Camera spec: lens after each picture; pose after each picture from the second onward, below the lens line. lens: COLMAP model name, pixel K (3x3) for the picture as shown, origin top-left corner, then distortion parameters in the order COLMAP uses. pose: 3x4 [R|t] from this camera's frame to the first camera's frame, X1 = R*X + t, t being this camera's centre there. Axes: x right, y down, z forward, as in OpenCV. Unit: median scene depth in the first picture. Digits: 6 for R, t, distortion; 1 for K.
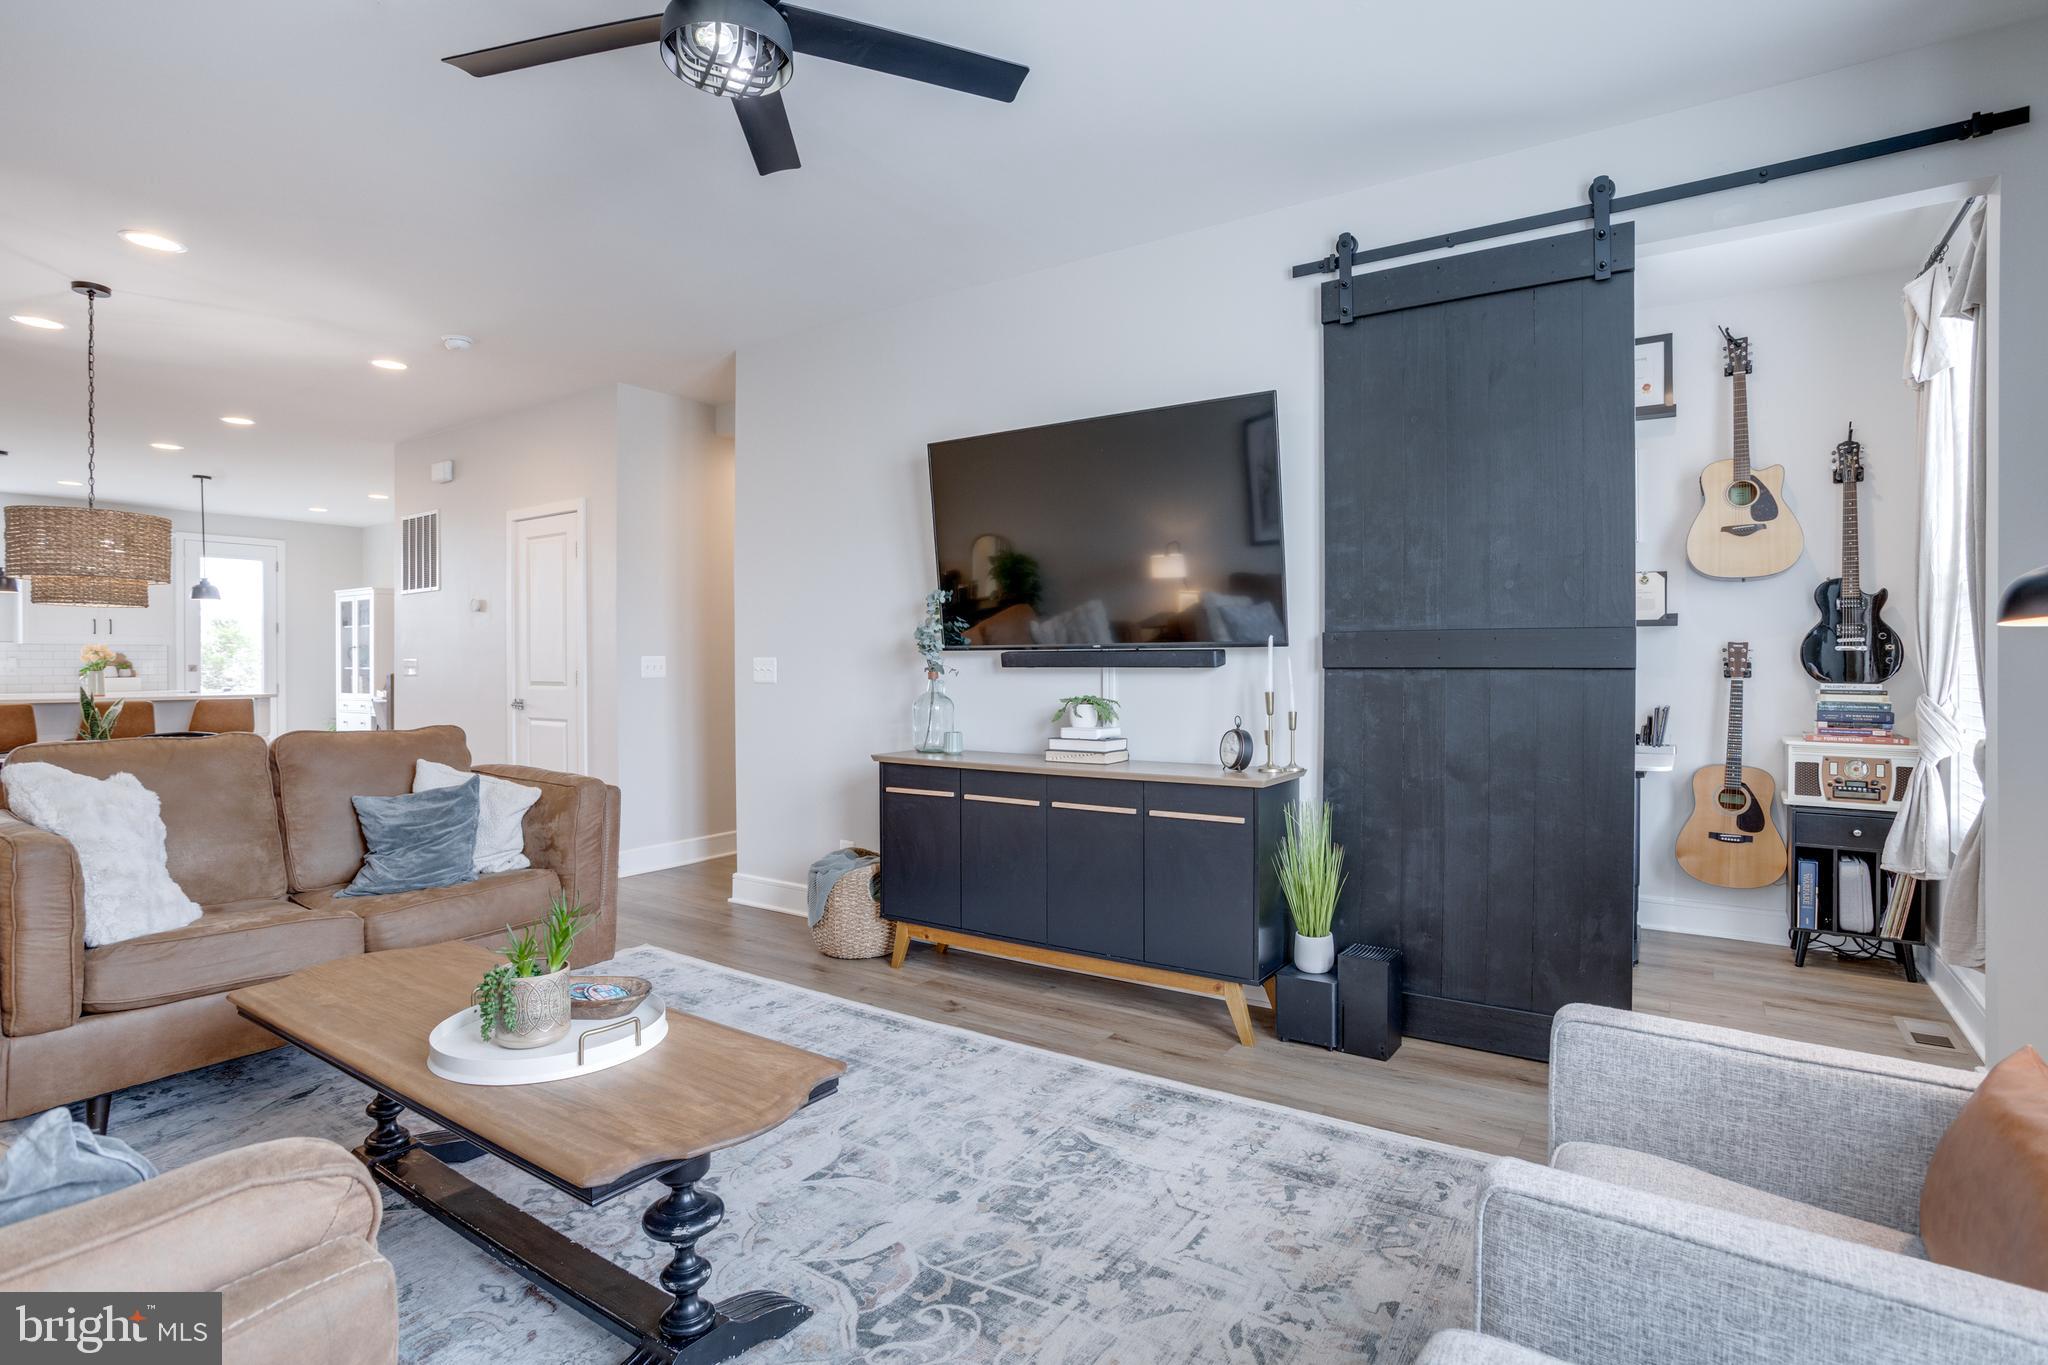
lens RADIAL K [[1020.5, 0, 1042.4], [0, 1020.5, 671.3], [0, 0, 1]] dist [-0.038333, 0.009747]
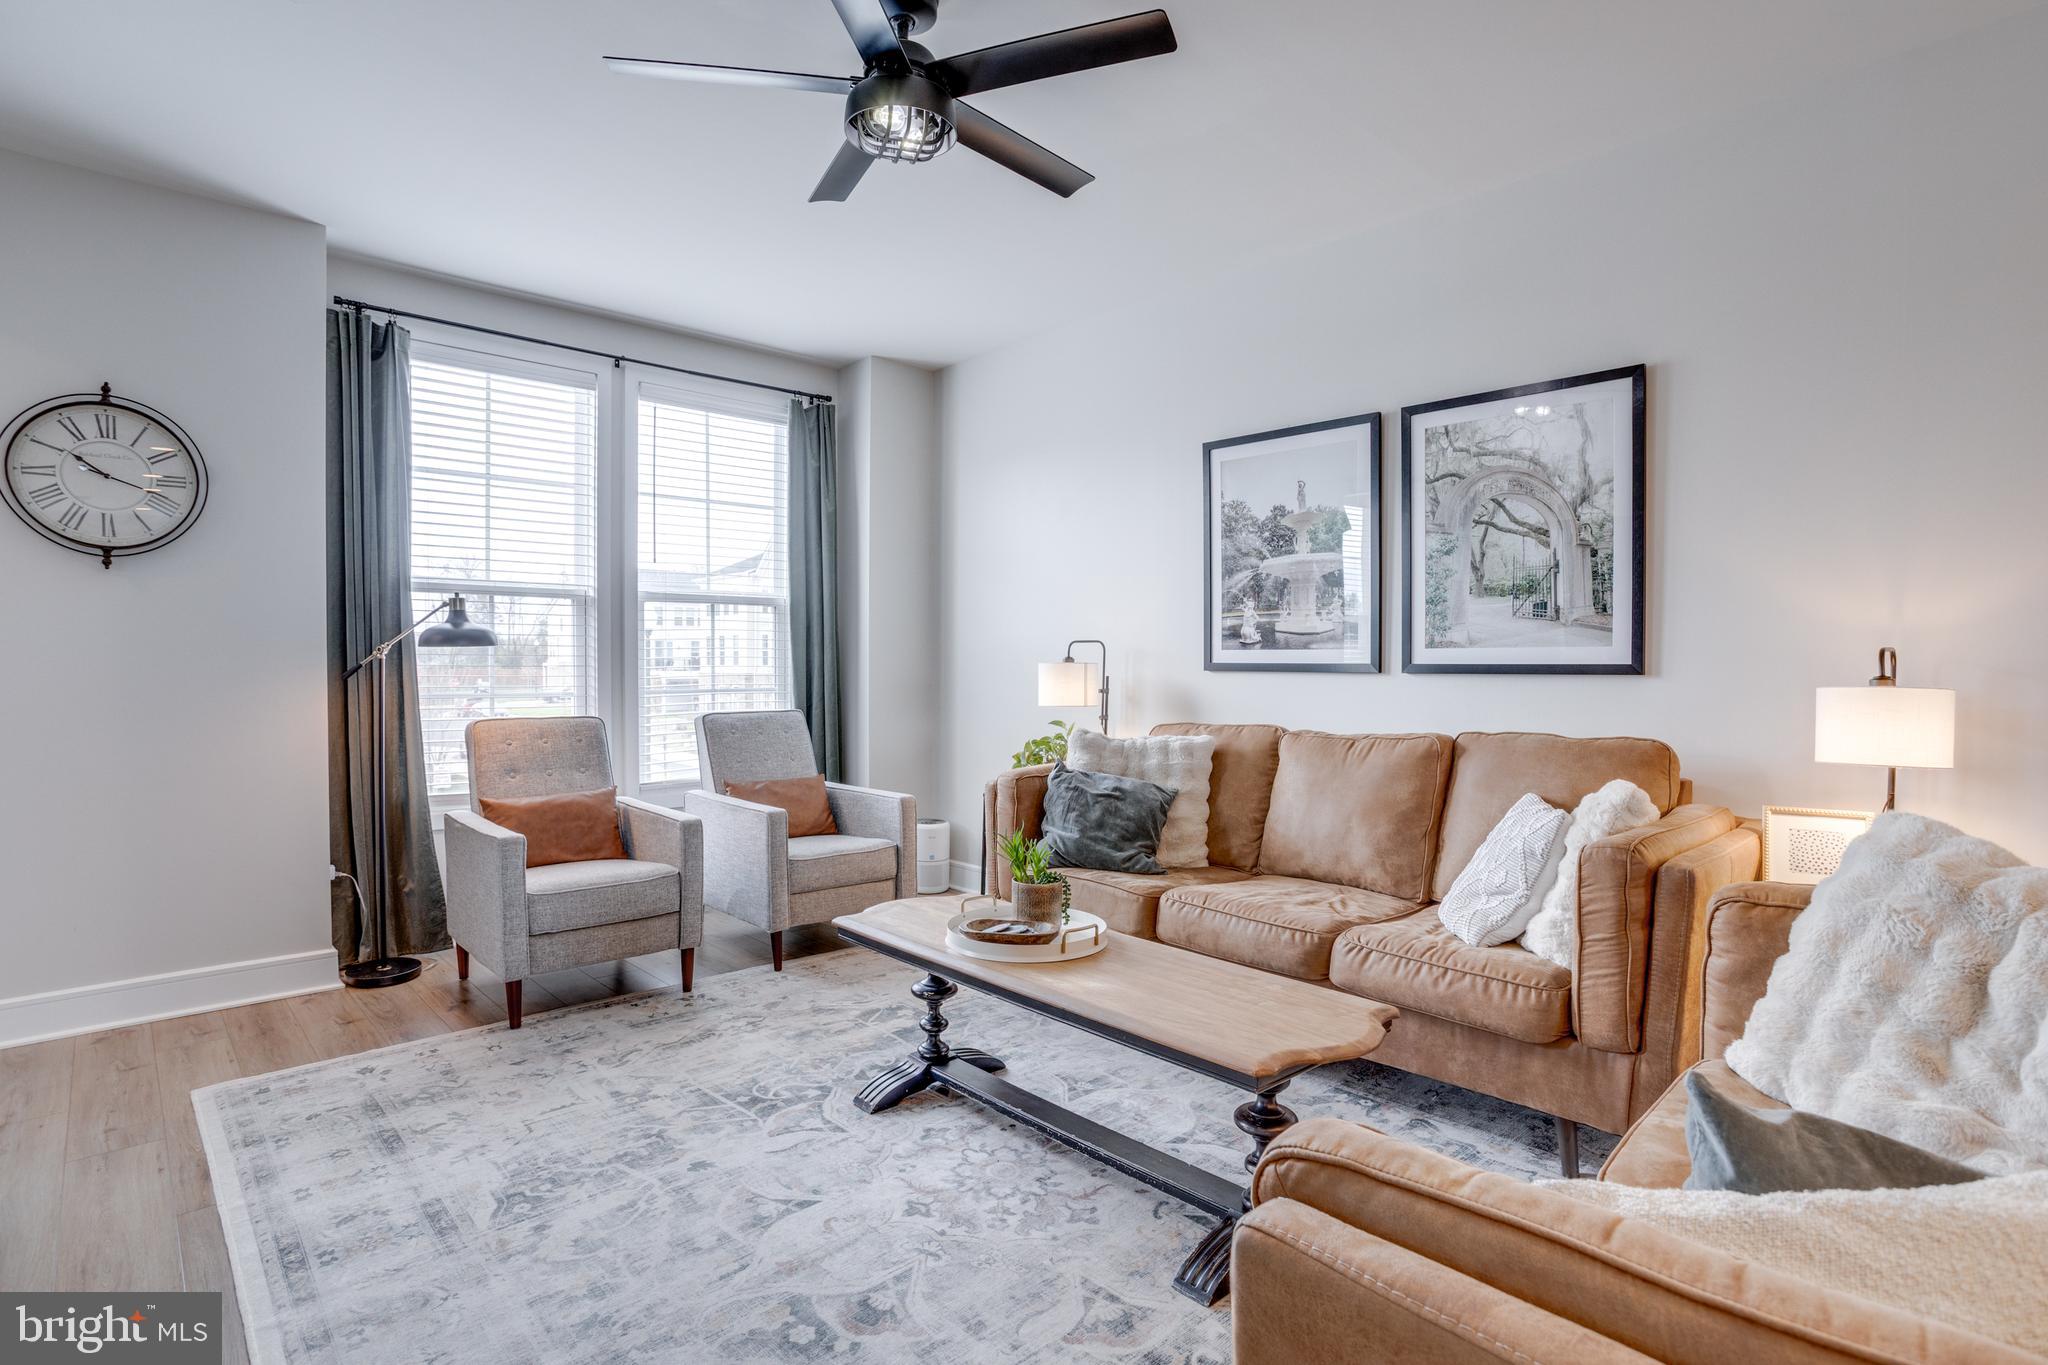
lens RADIAL K [[1020.5, 0, 1035.7], [0, 1020.5, 686.9], [0, 0, 1]] dist [-0.038333, 0.009747]
pose [[-0.973495, -0.007918, 0.228571, -0.747757], [-0.000927, 0.999529, 0.030679, -0.015365], [-0.228706, 0.029654, -0.973044, 2.148559]]
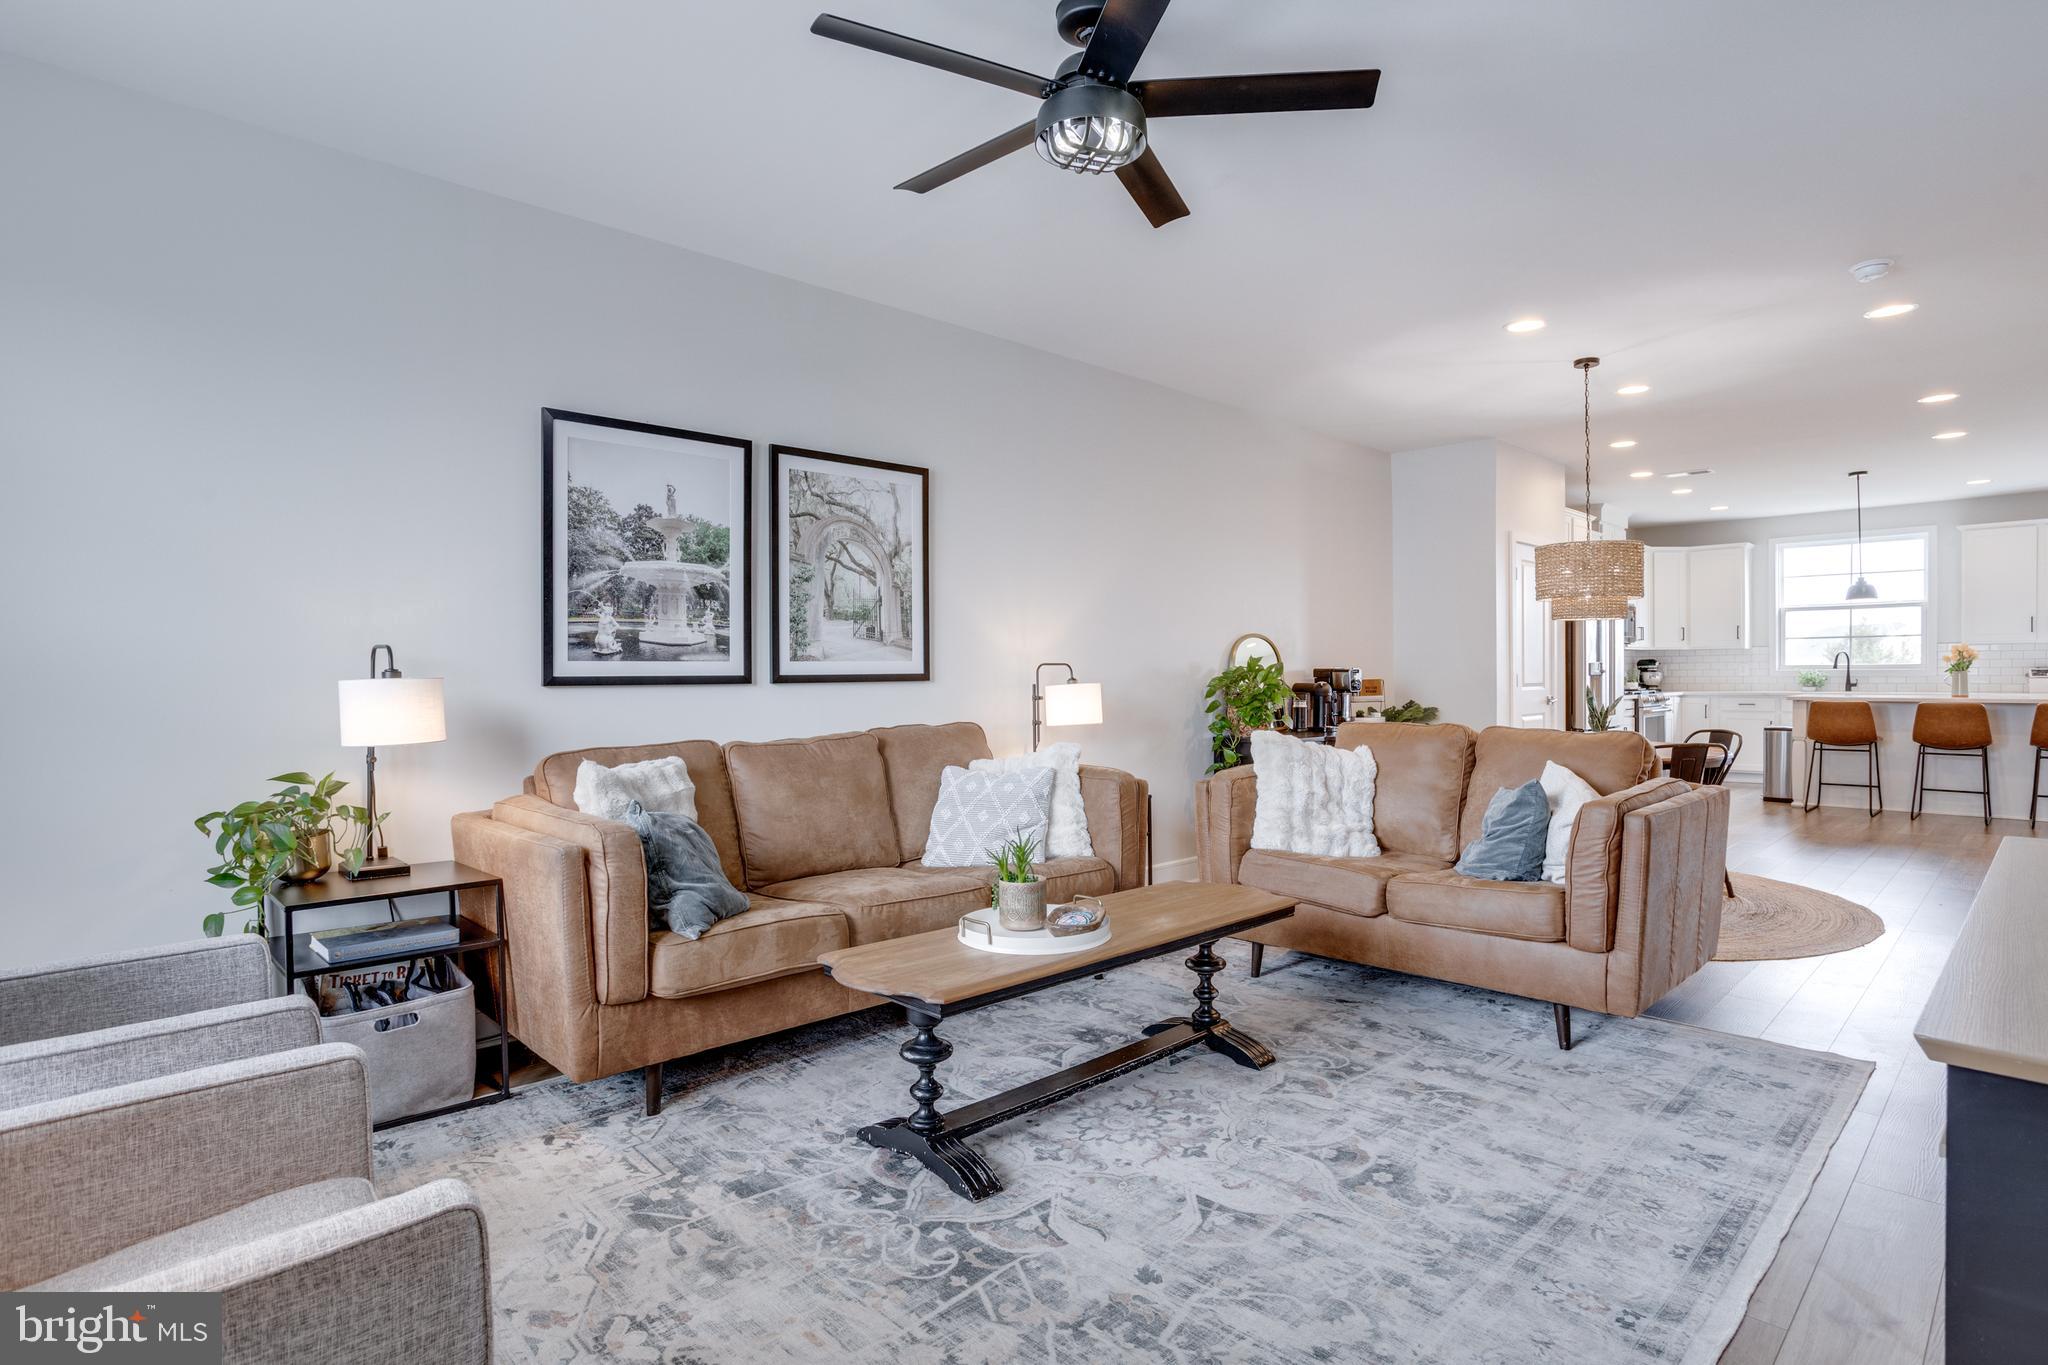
lens RADIAL K [[1046.7, 0, 1044.2], [0, 1046.7, 696.5], [0, 0, 1]] dist [-0.040501, 0.005457]
pose [[-0.211757, 0.026319, -0.976968, 0.886820], [0.002348, 0.999648, 0.026421, -0.012319], [0.977319, 0.003301, -0.211745, 1.224424]]
